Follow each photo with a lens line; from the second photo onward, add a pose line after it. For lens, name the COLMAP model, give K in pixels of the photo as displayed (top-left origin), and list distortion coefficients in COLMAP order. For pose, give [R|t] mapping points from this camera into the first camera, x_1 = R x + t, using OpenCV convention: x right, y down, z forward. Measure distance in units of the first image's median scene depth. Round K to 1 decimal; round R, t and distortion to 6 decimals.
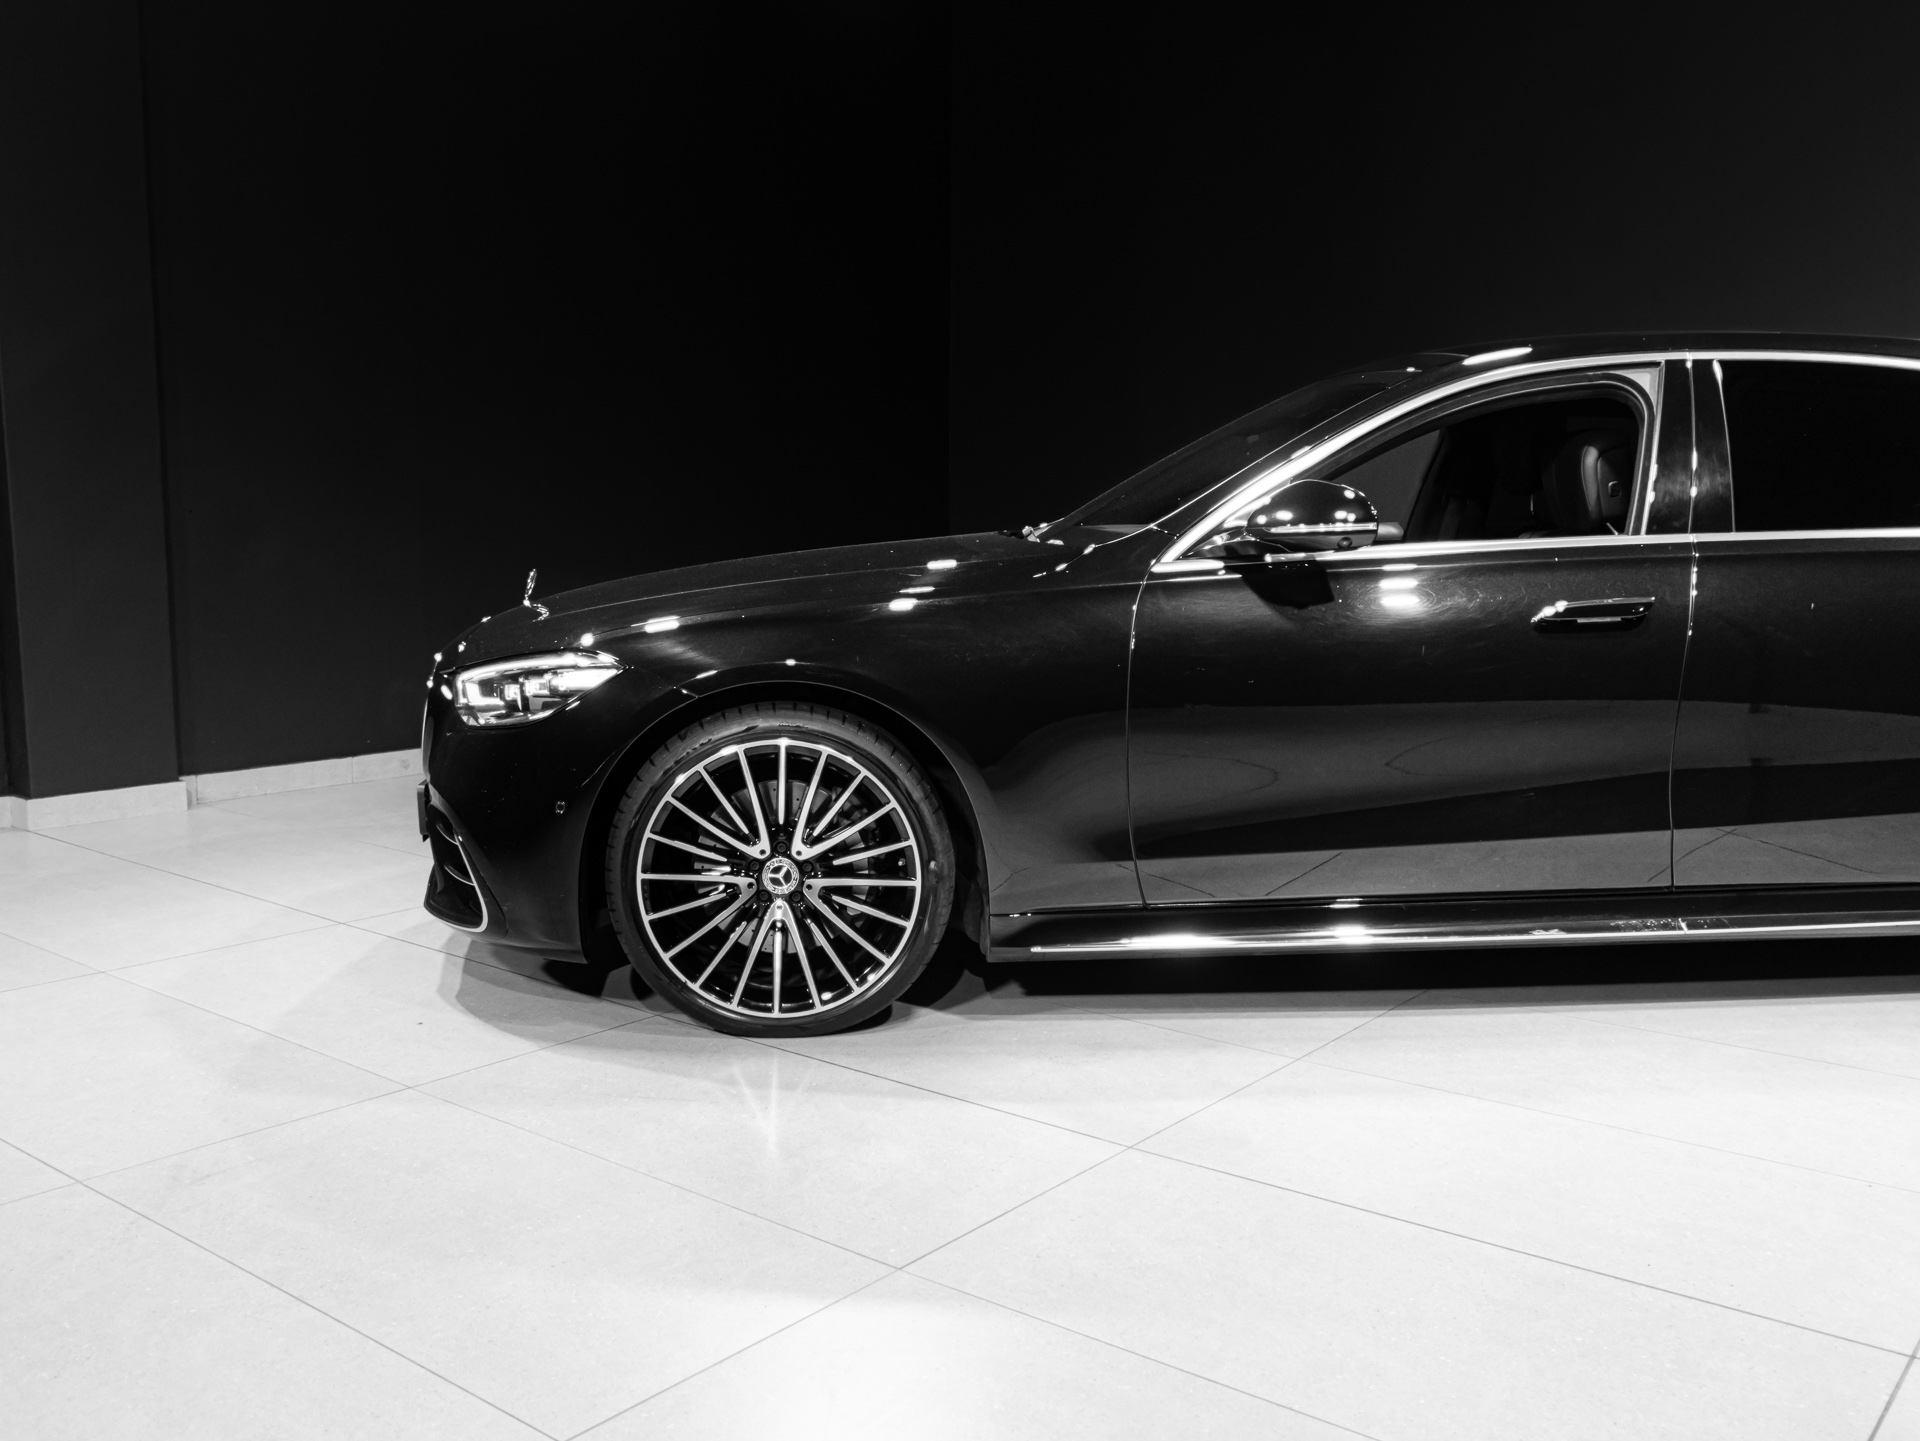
lens RADIAL K [[1709.7, 0, 960.0], [0, 1709.7, 720.5], [0, 0, 1]] dist [-0.028833, -0.000905]
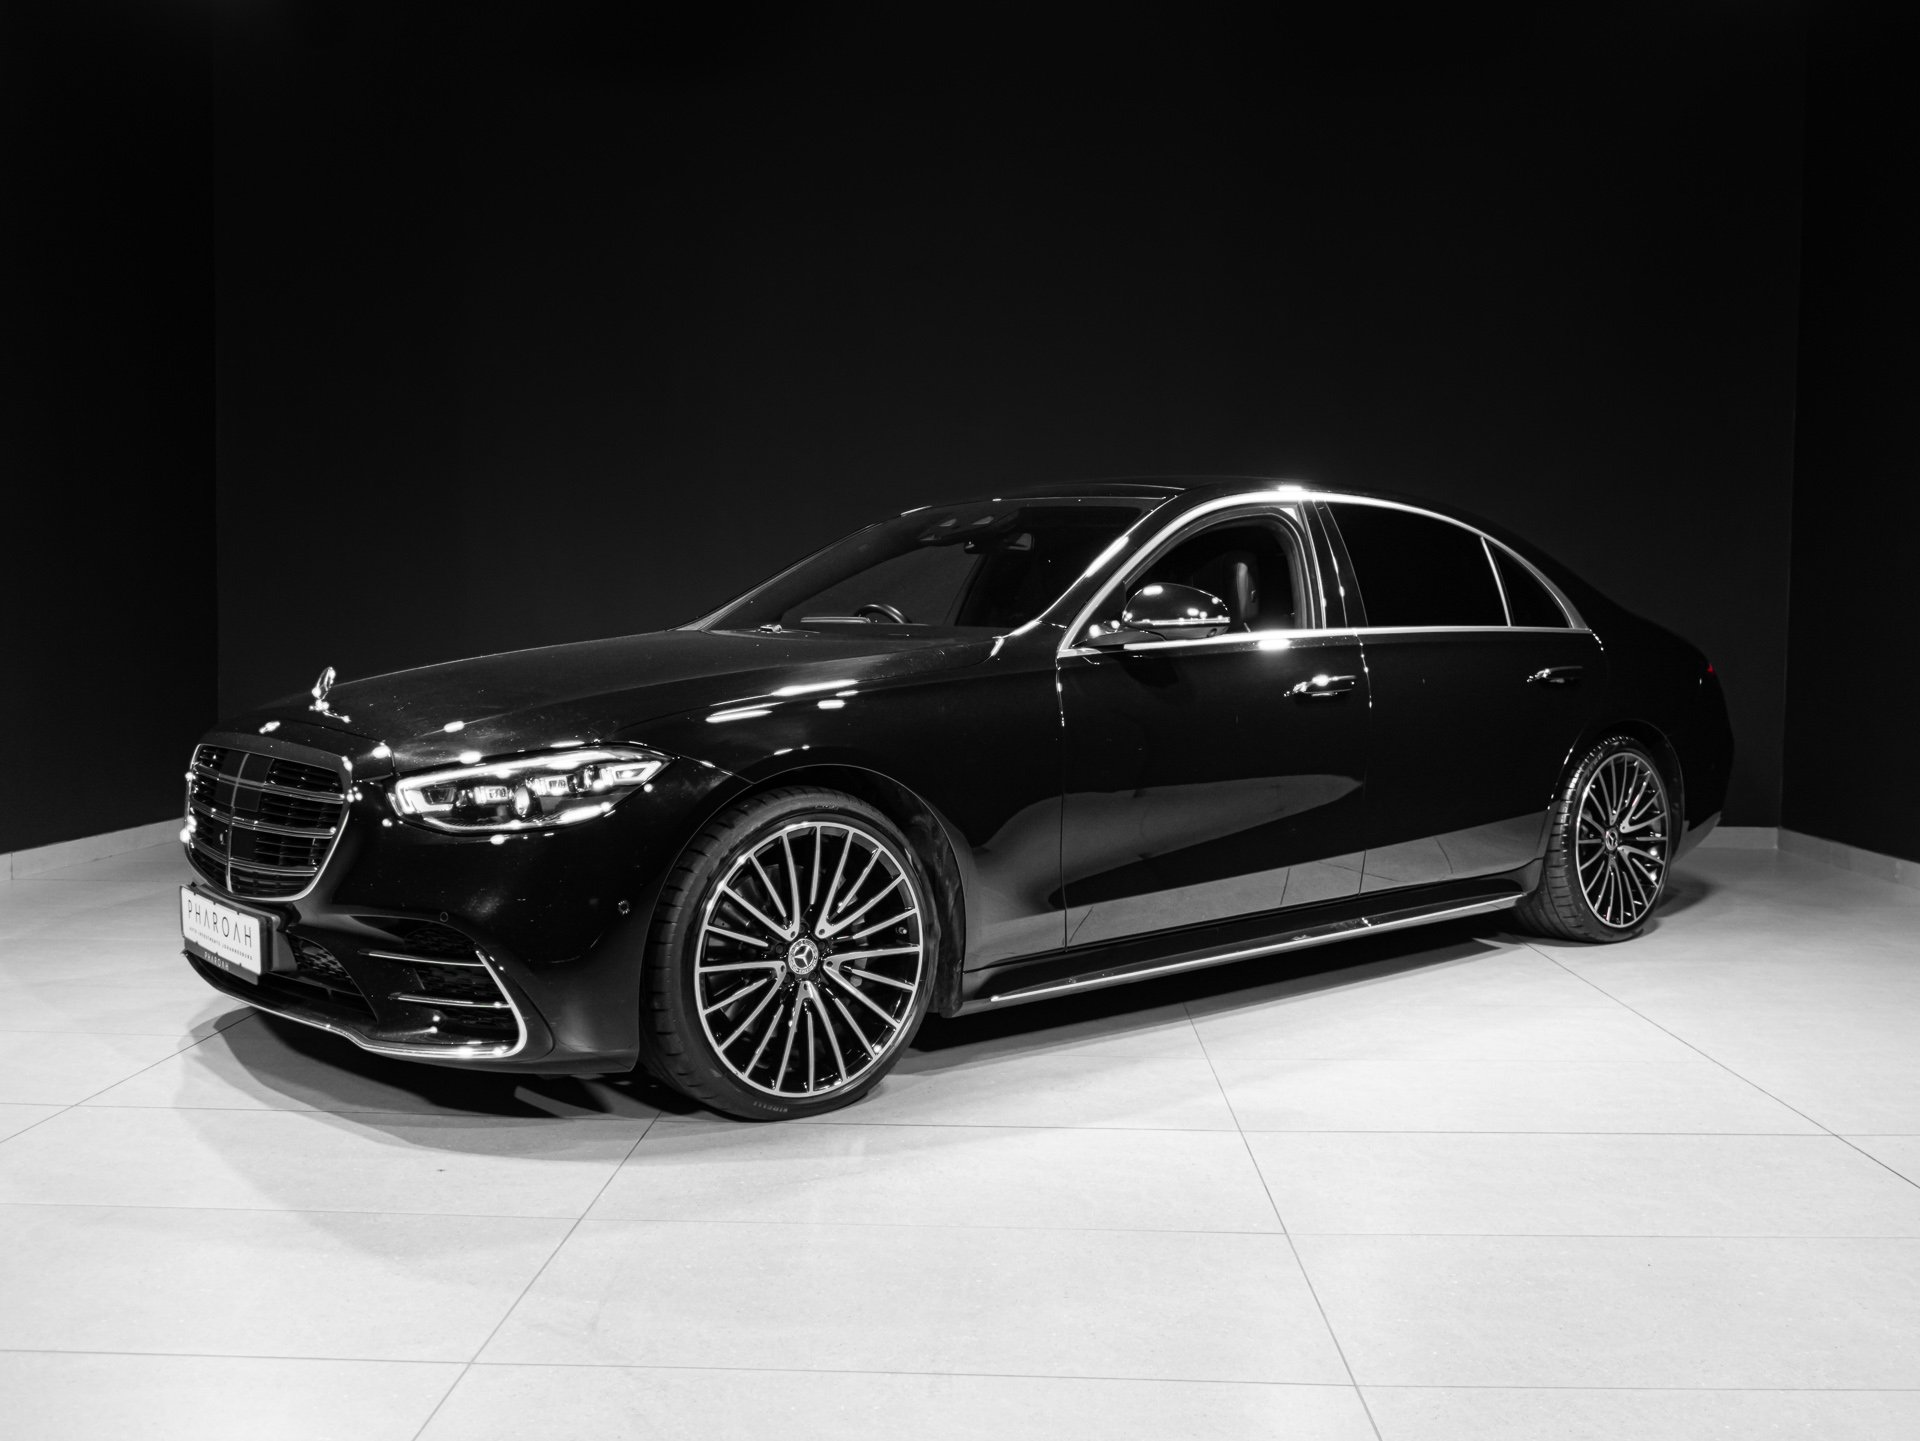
lens RADIAL K [[1706.2, 0, 972.0], [0, 1706.2, 735.8], [0, 0, 1]] dist [-0.001087, -0.041583]
pose [[0.801034, -0.033144, 0.597701, -0.631591], [0.071894, 0.996566, -0.041090, 0.008404], [-0.594286, 0.075886, 0.800666, 0.110400]]
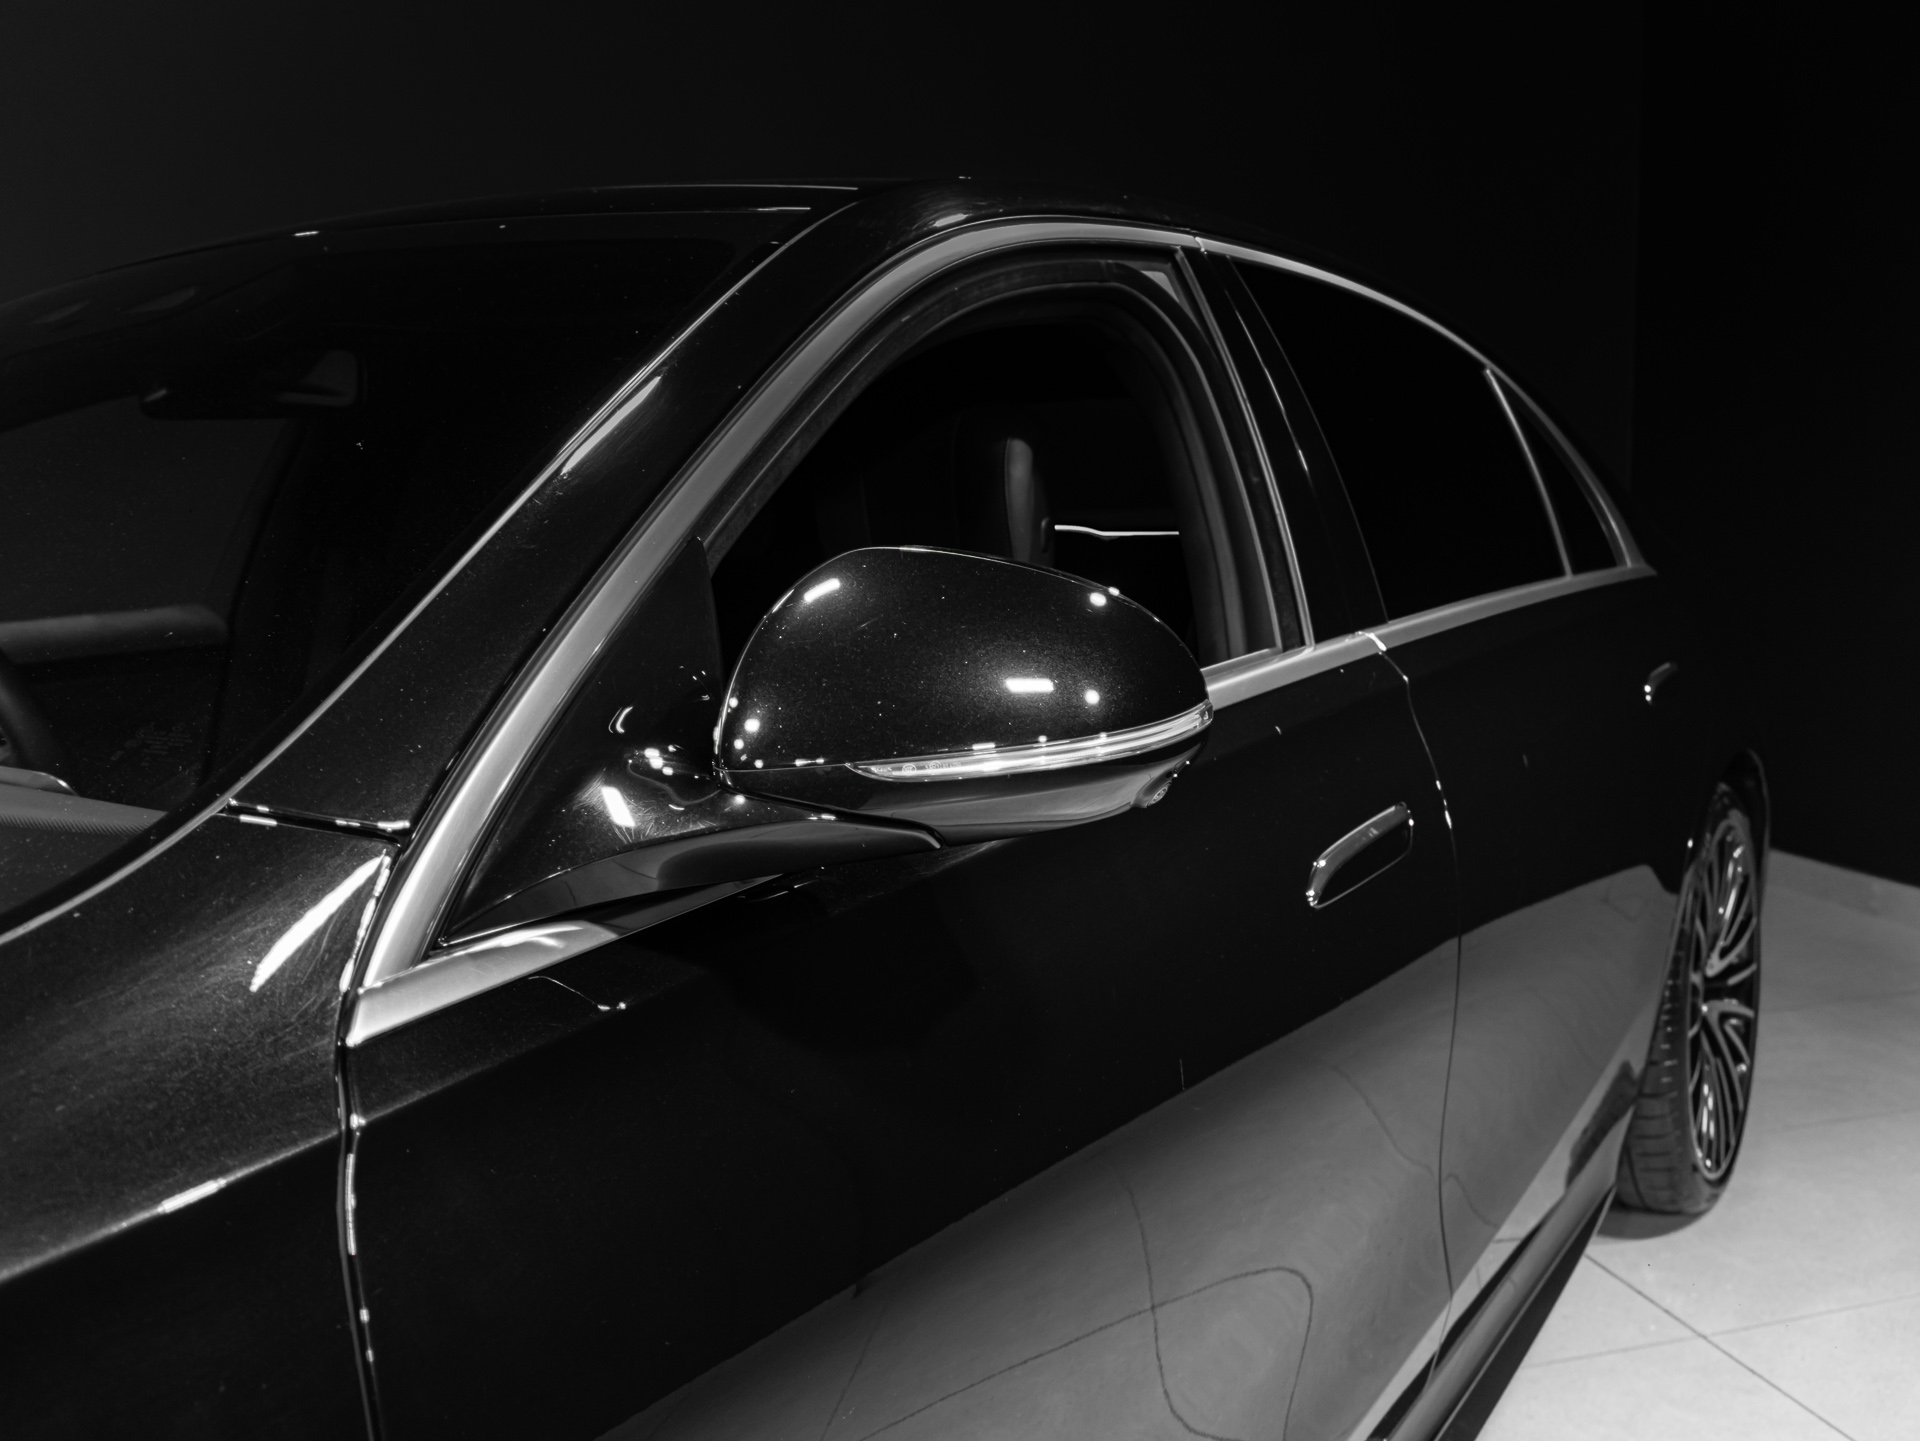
lens RADIAL K [[1709.7, 0, 960.0], [0, 1709.7, 720.5], [0, 0, 1]] dist [-0.028833, -0.000905]
pose [[0.606538, -0.118835, 0.786123, 0.011010], [0.126230, 0.990619, 0.052355, -0.127411], [-0.784970, 0.067477, 0.615849, 0.830854]]
